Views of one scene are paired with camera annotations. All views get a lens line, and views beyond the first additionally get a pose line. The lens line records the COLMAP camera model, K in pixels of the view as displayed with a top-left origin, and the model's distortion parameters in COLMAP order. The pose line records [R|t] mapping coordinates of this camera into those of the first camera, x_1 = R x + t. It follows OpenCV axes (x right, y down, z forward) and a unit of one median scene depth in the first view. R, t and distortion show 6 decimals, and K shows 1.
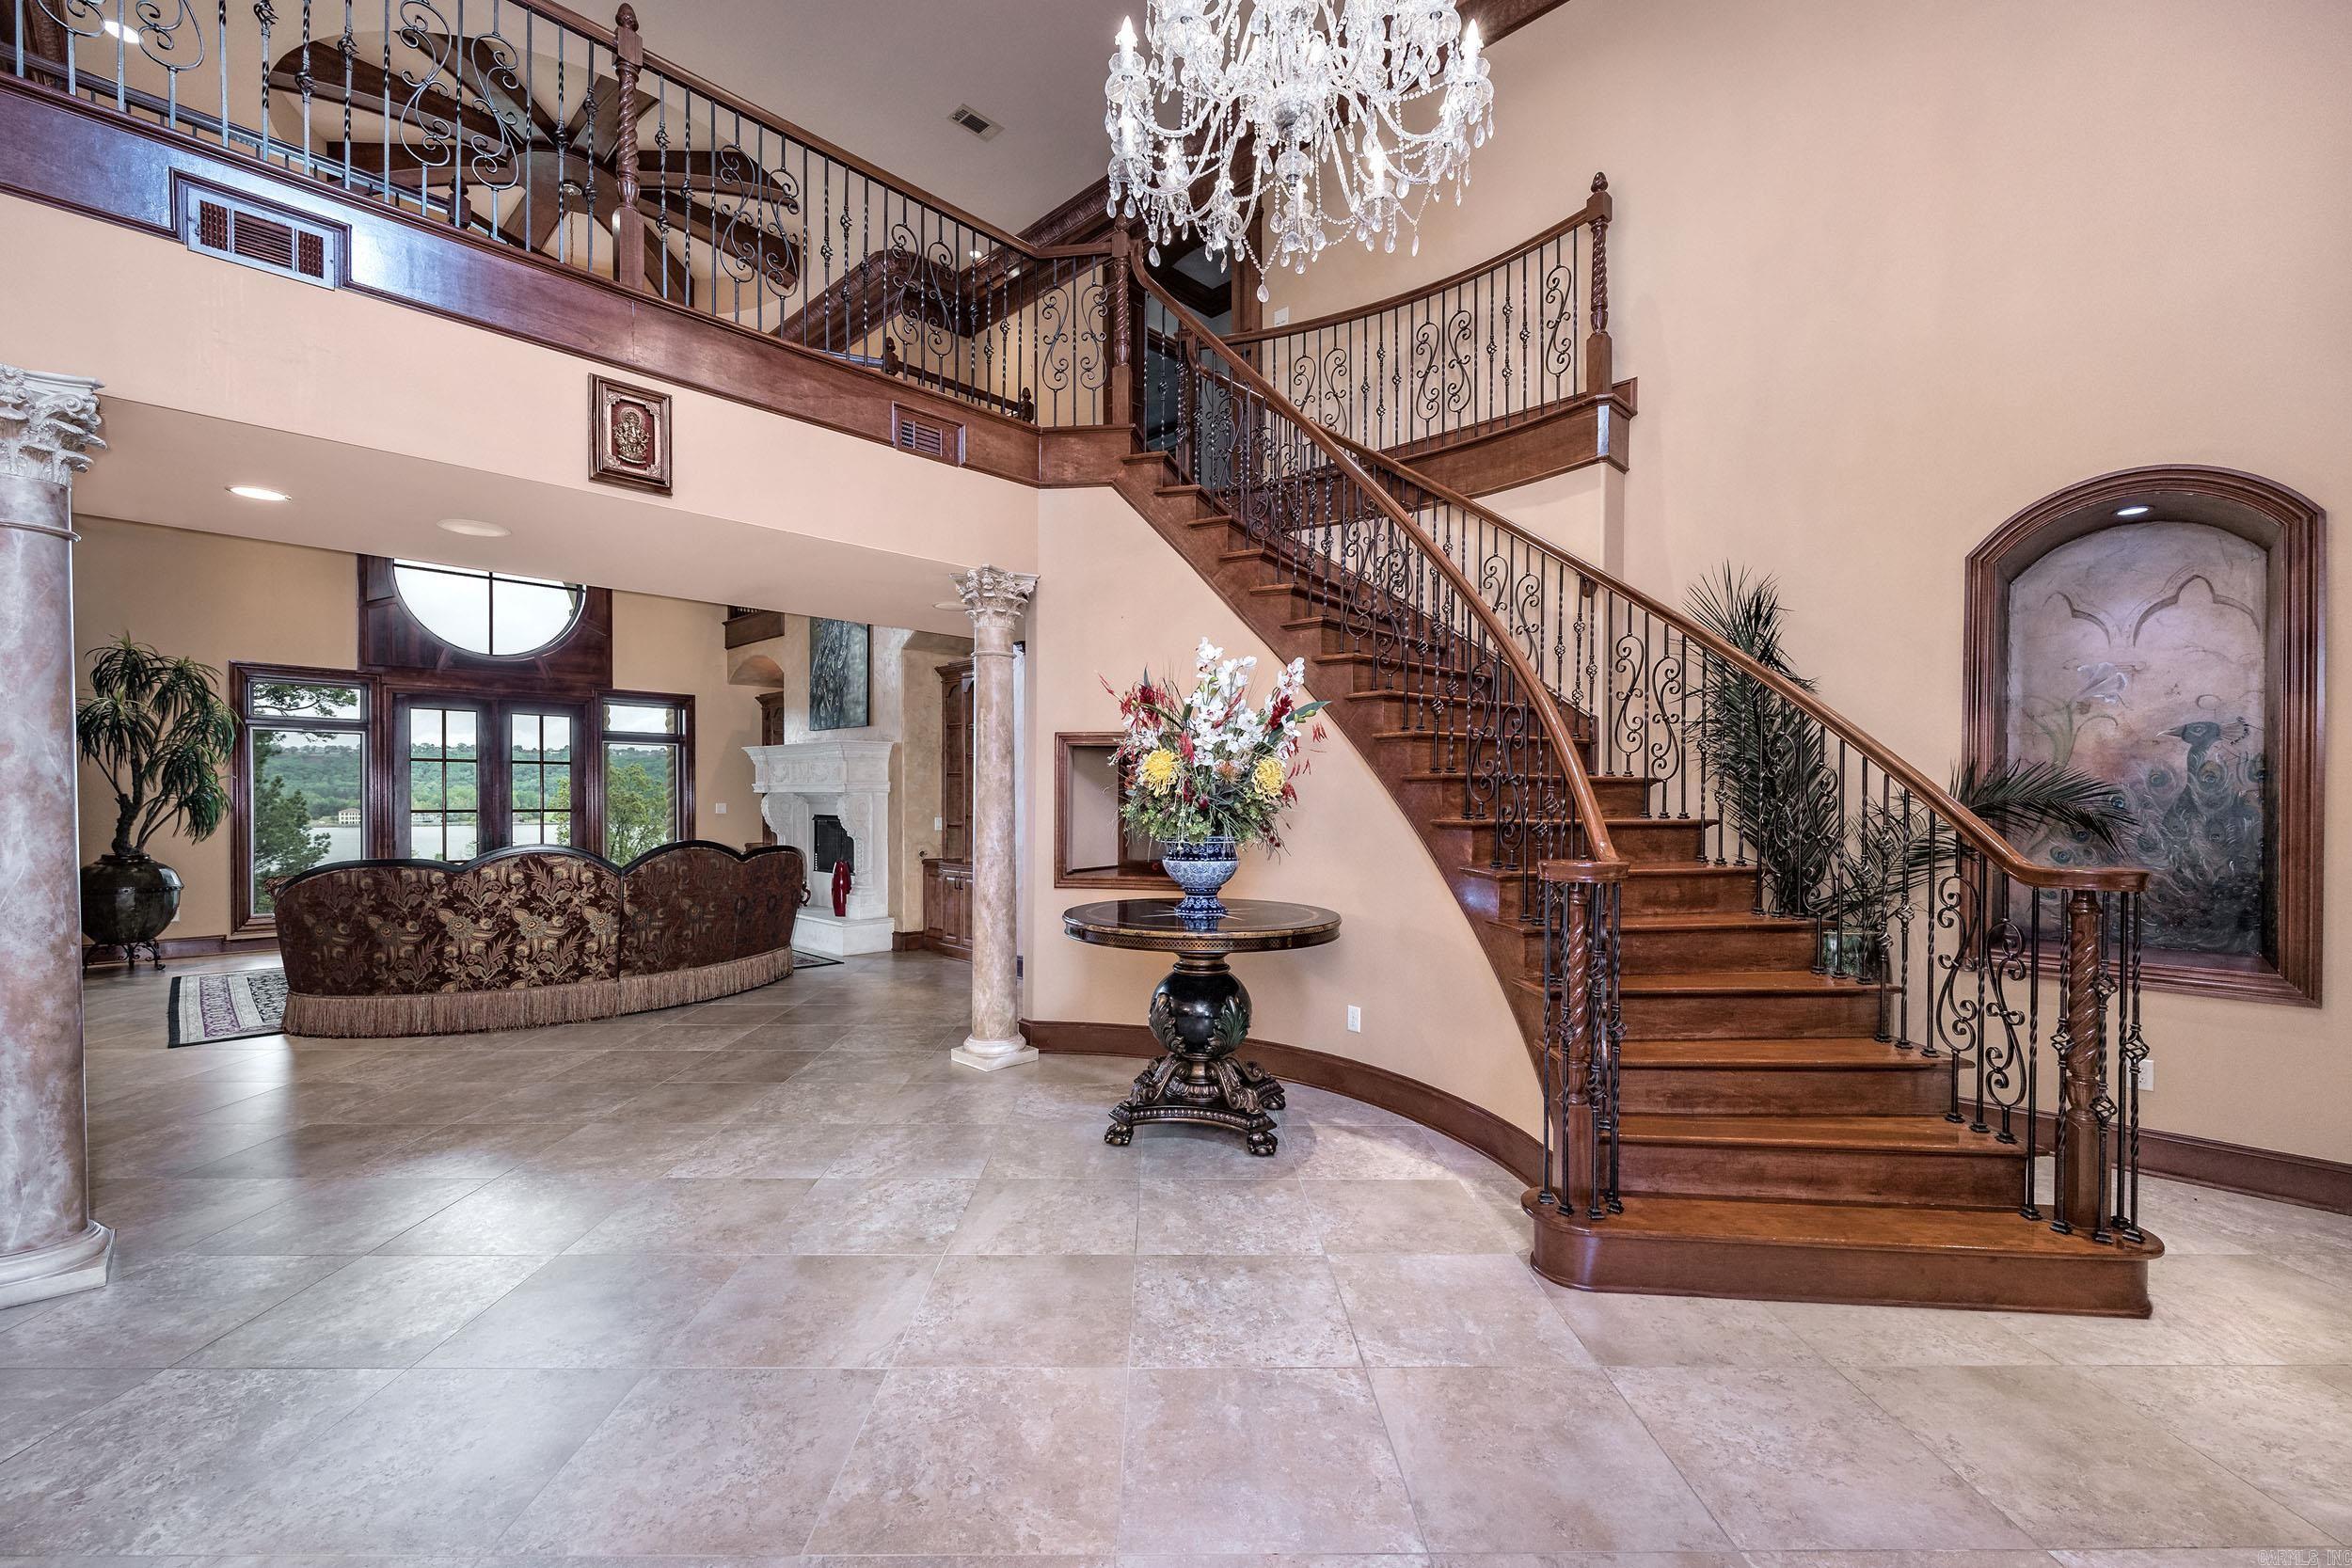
lens RADIAL K [[934.4, 0, 1137.6], [0, 934.4, 799.2], [0, 0, 1]] dist [0.002894, -0.000010]
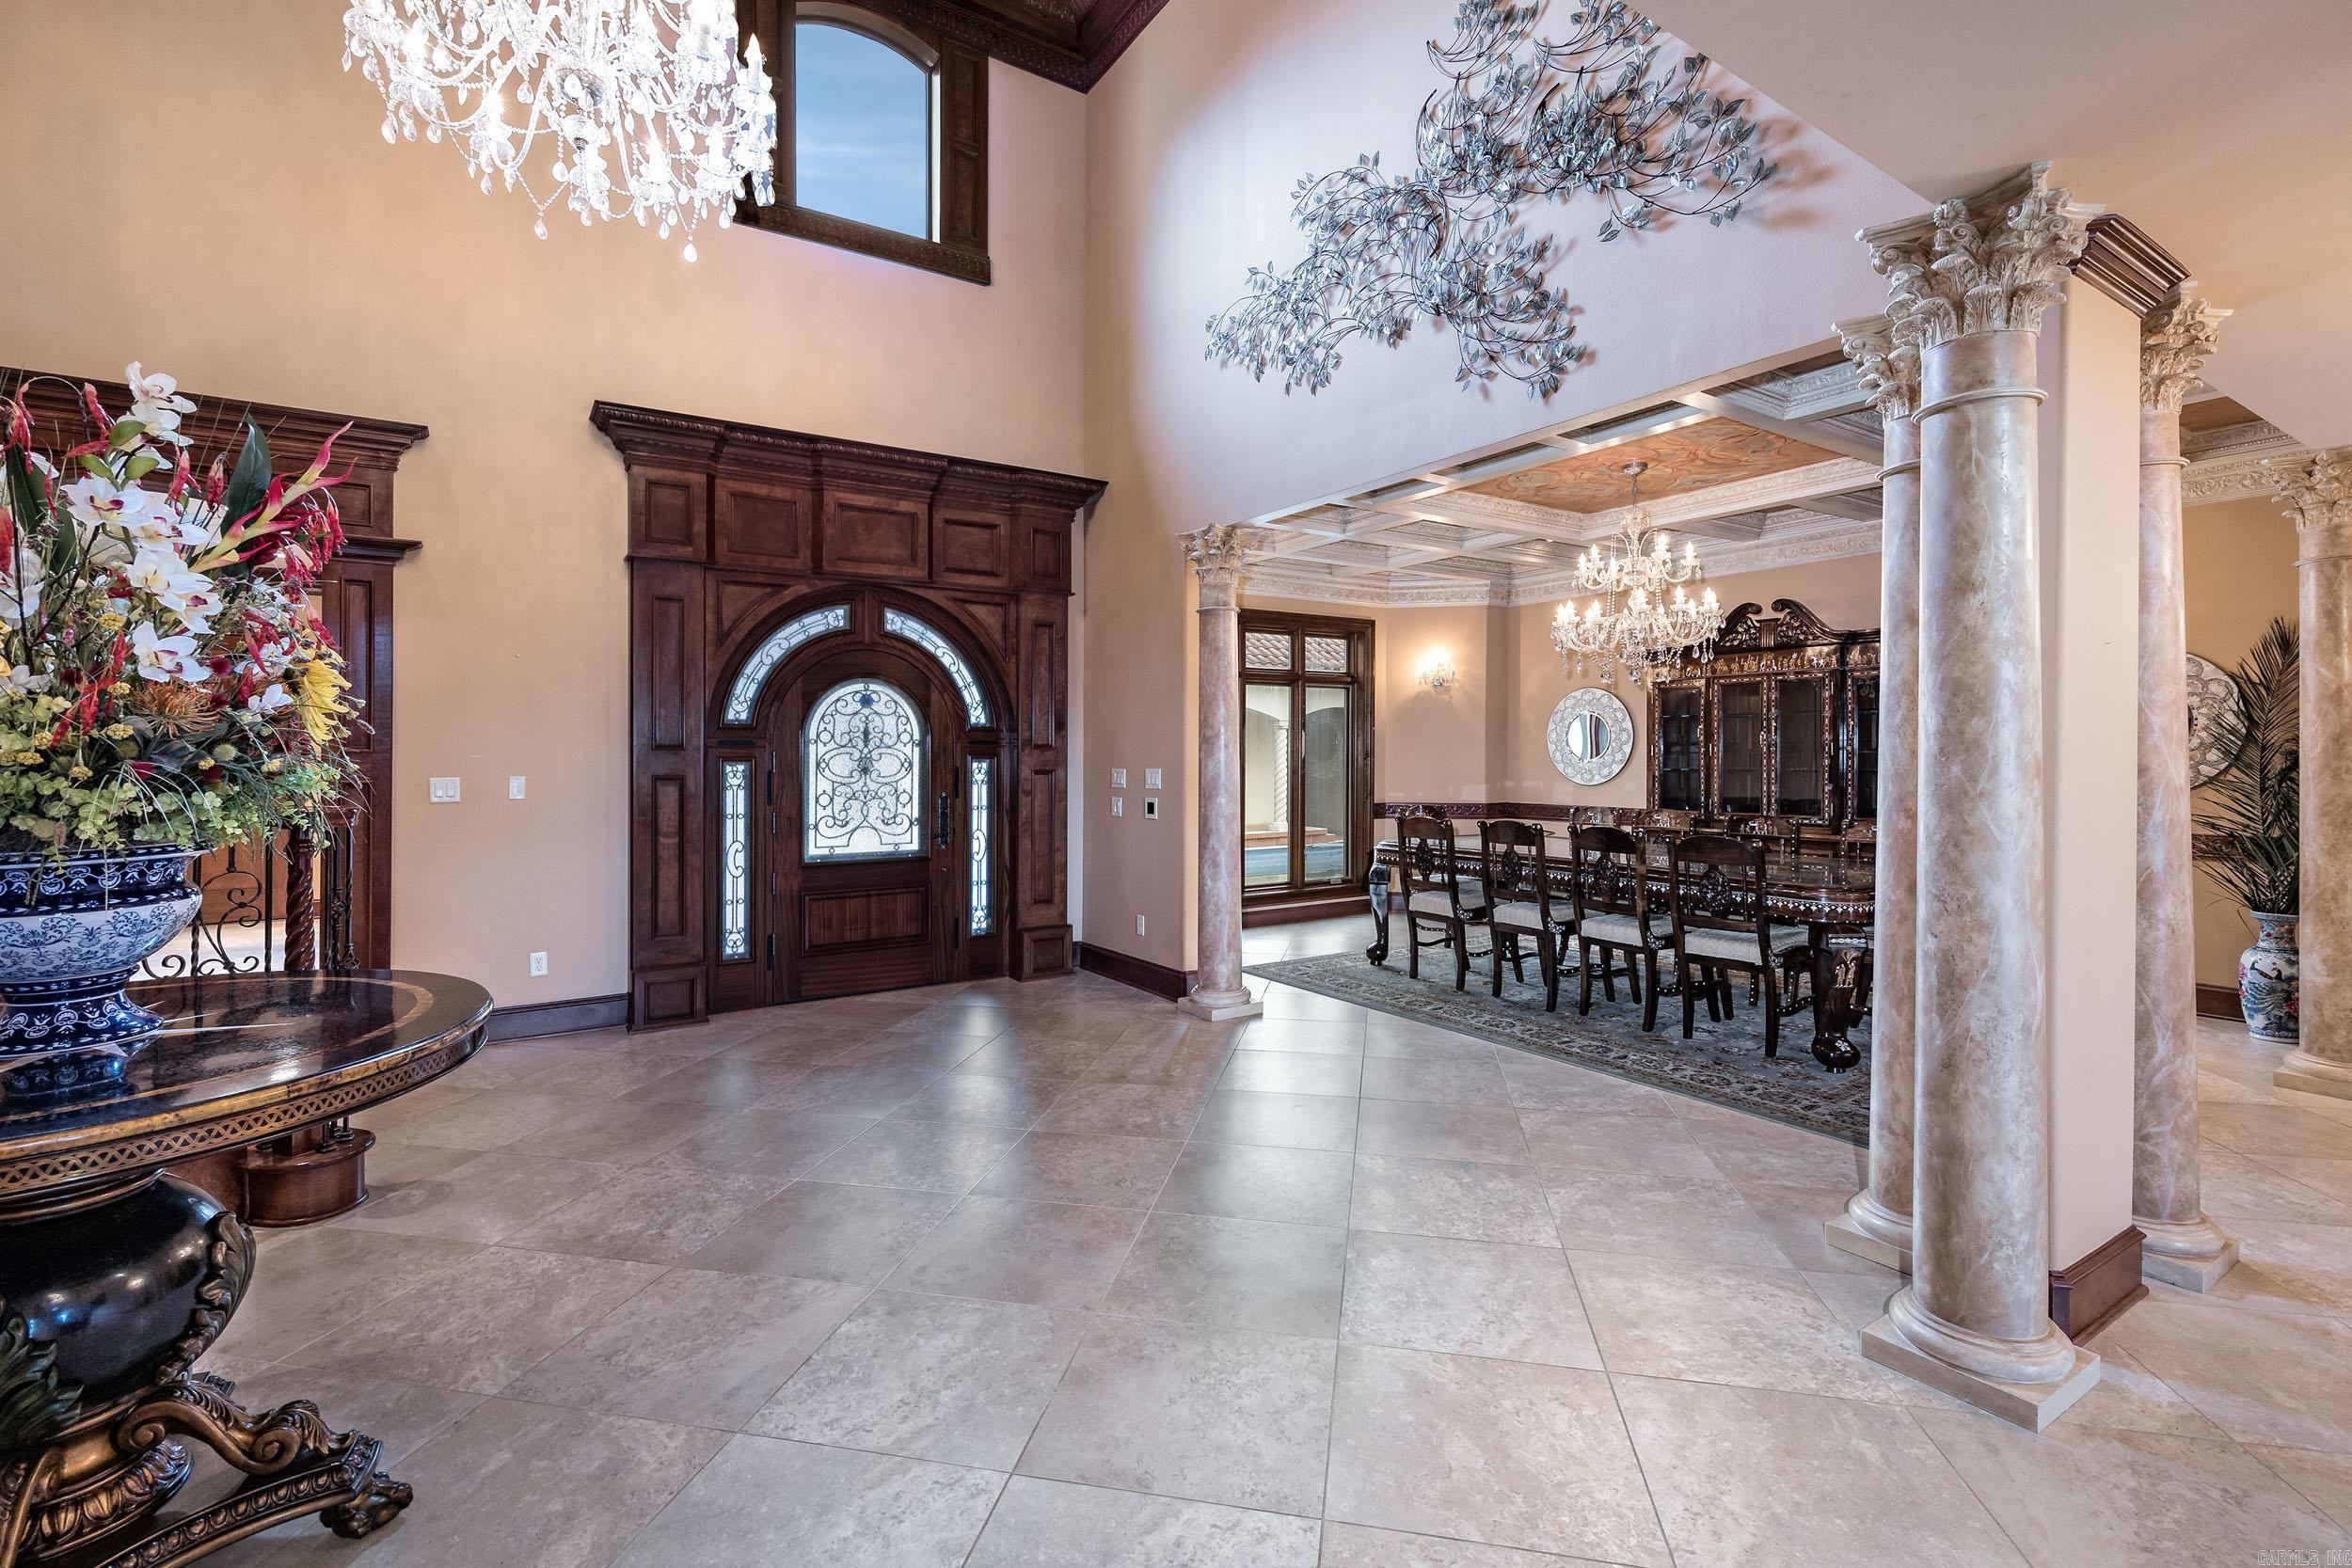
lens RADIAL K [[1031.5, 0, 1179.7], [0, 1031.5, 758.0], [0, 0, 1]] dist [-0.000045, -0.000152]
pose [[-0.981598, -0.002387, 0.190945, -0.263150], [-0.000458, 0.999948, 0.010149, -0.000725], [-0.190959, 0.009875, -0.981548, 0.748070]]
